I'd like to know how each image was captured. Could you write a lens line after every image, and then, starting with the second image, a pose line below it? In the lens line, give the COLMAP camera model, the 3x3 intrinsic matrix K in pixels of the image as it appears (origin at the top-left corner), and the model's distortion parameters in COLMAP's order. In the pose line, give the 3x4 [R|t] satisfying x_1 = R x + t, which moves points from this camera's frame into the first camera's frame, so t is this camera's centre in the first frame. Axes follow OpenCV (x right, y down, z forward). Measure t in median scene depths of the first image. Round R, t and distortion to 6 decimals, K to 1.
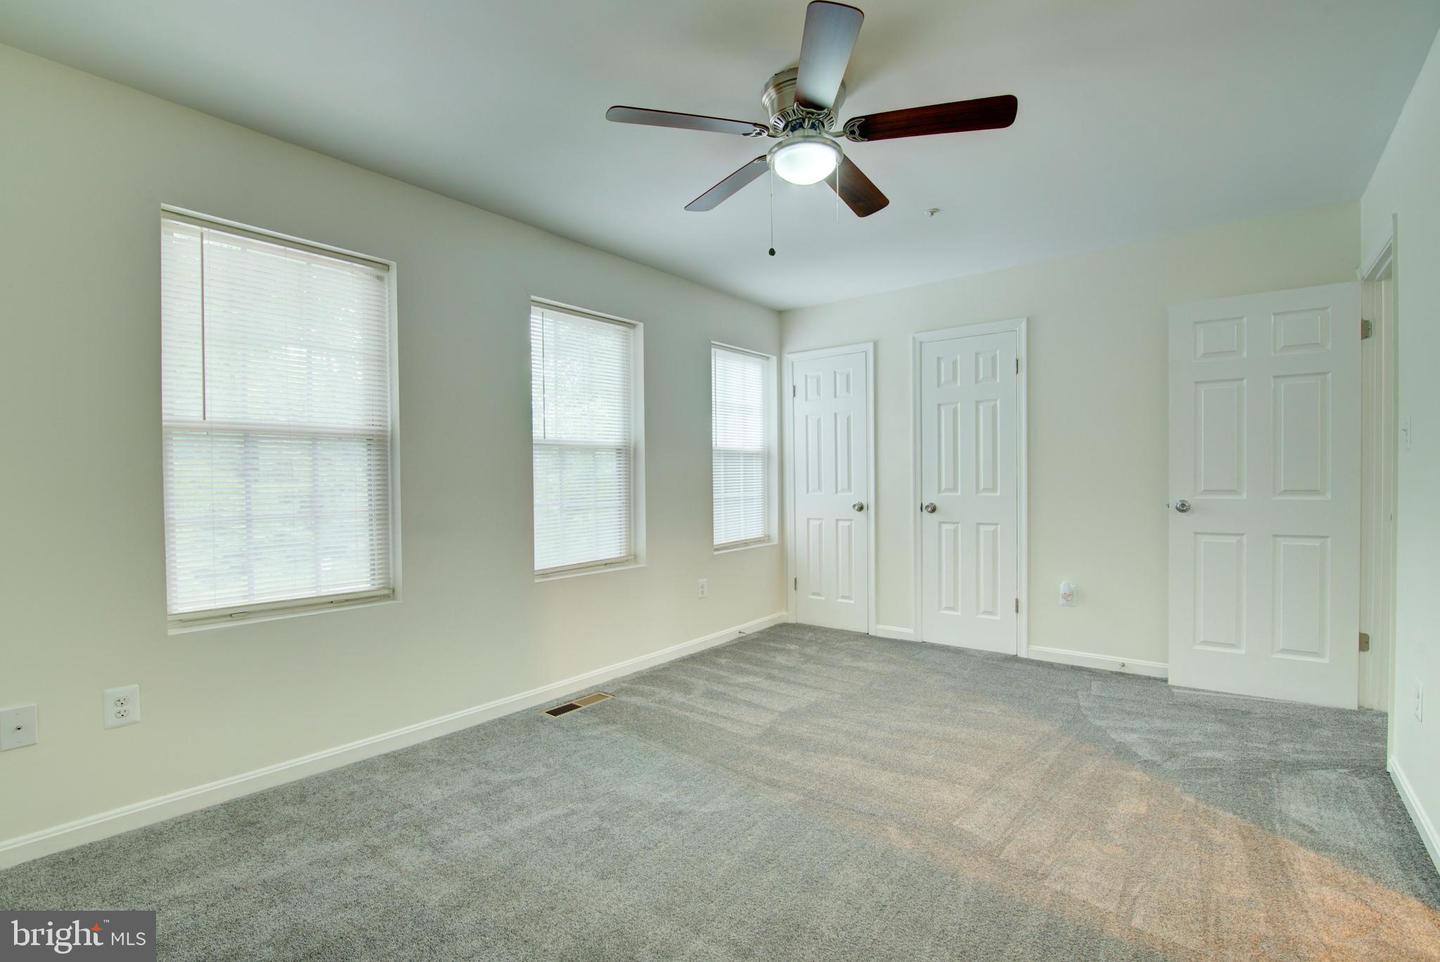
lens RADIAL K [[662.8, 0, 732.4], [0, 662.8, 484.9], [0, 0, 1]] dist [-0.016845, 0.000572]
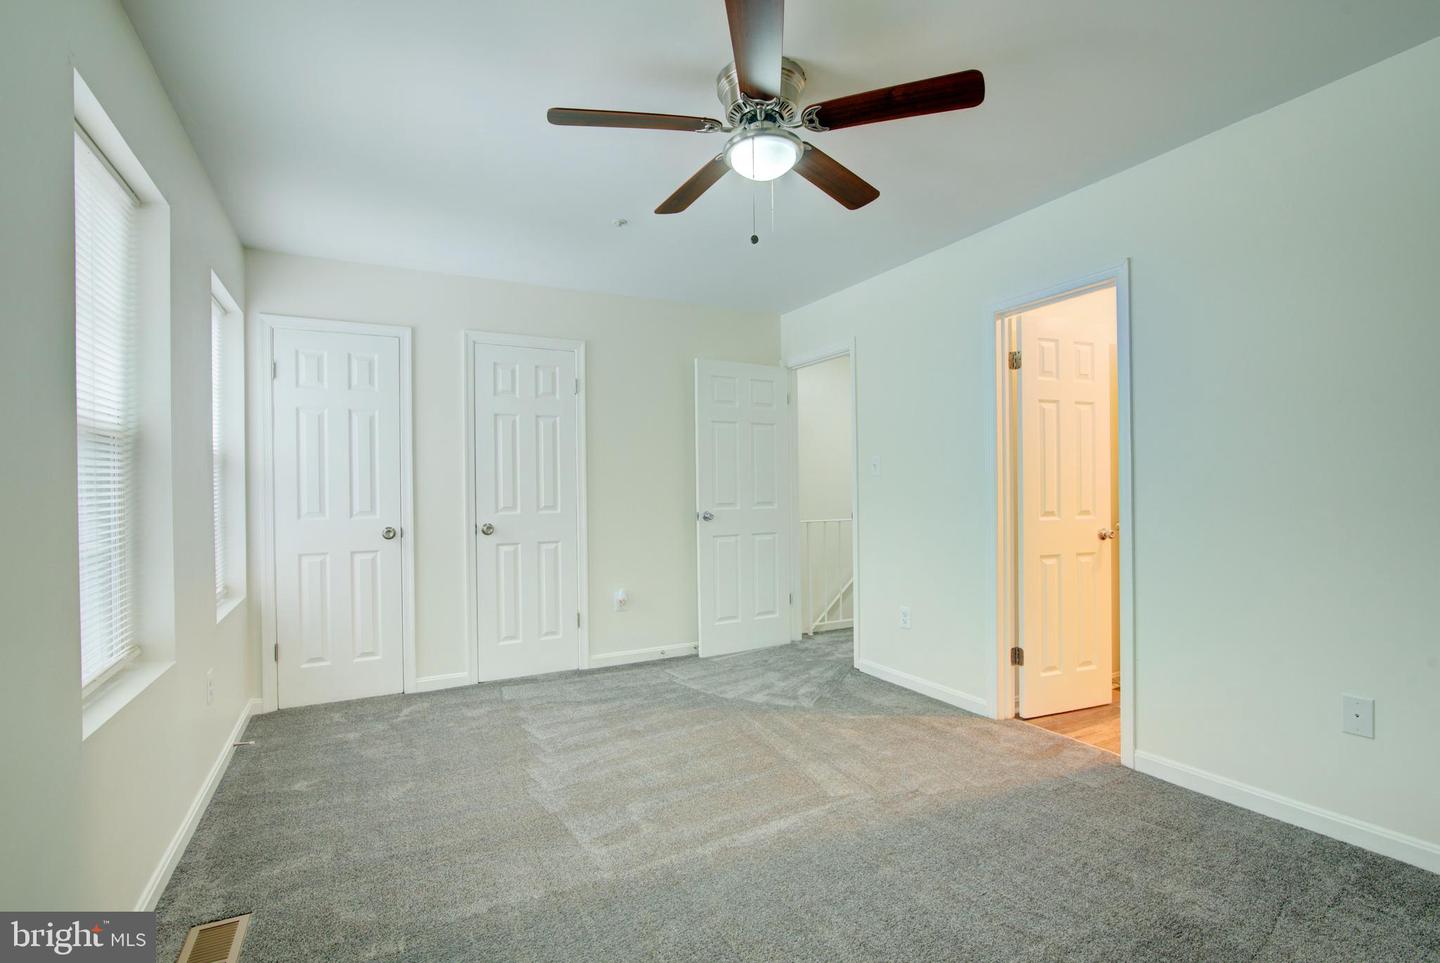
lens RADIAL K [[662.8, 0, 732.4], [0, 662.8, 485.4], [0, 0, 1]] dist [-0.016845, 0.000572]
pose [[0.406562, 0.011942, 0.913545, -0.401645], [0.017748, 0.999623, -0.020966, 0.000361], [-0.913451, 0.024738, 0.406196, 0.353198]]
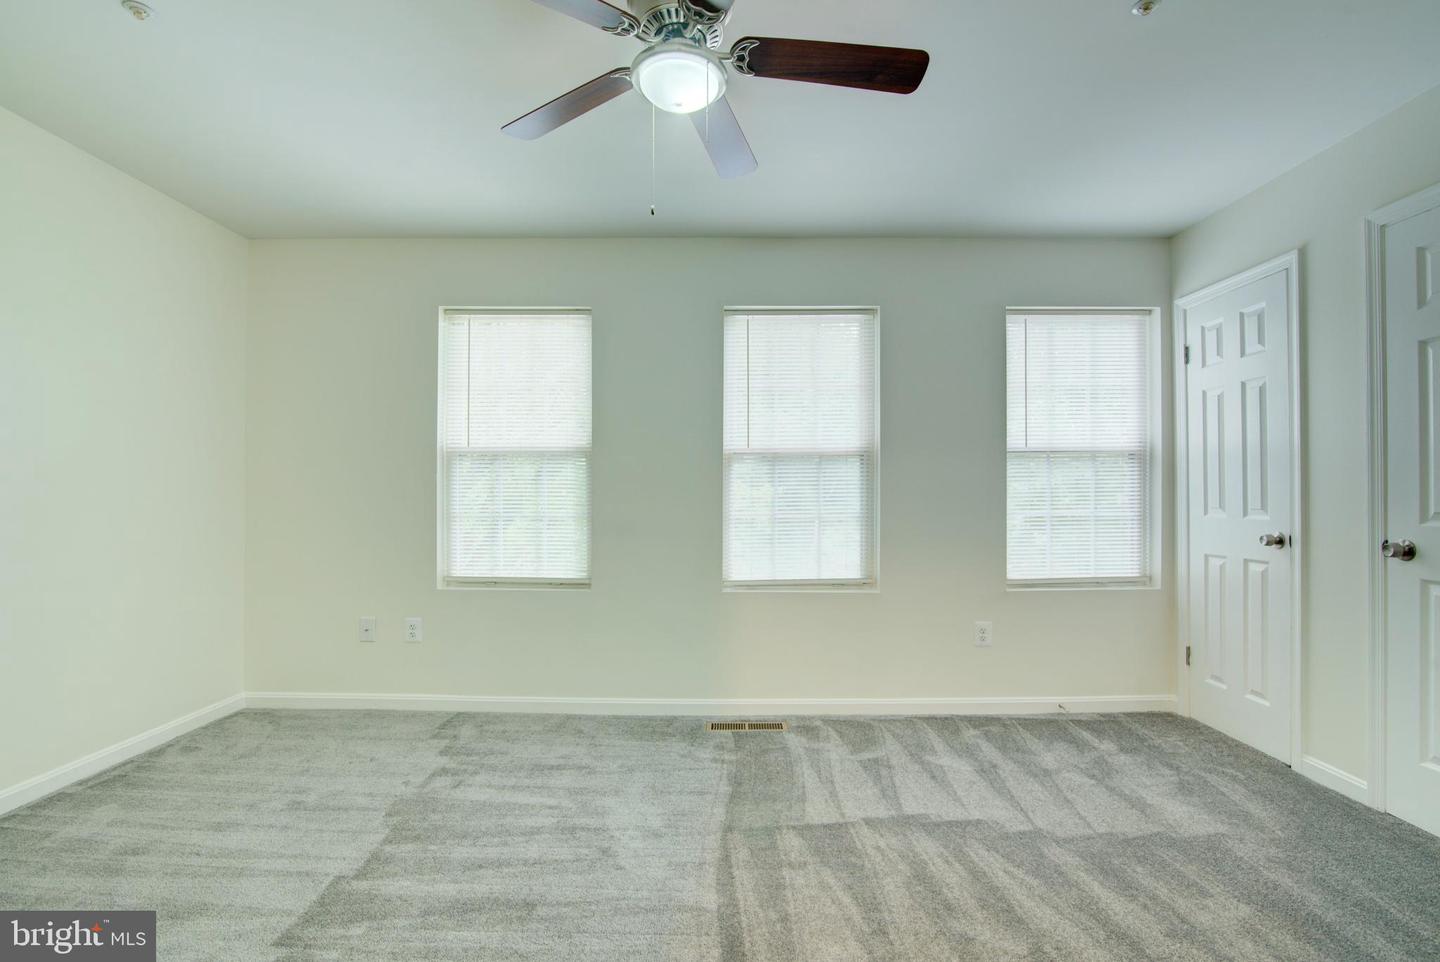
lens RADIAL K [[681.6, 0, 720.0], [0, 681.6, 481.0], [0, 0, 1]] dist [-0.017971, 0.000120]
pose [[0.605879, -0.006348, -0.795532, 0.409279], [-0.014571, 0.999712, -0.019075, 0.000366], [0.795423, 0.023149, 0.605612, 0.294231]]
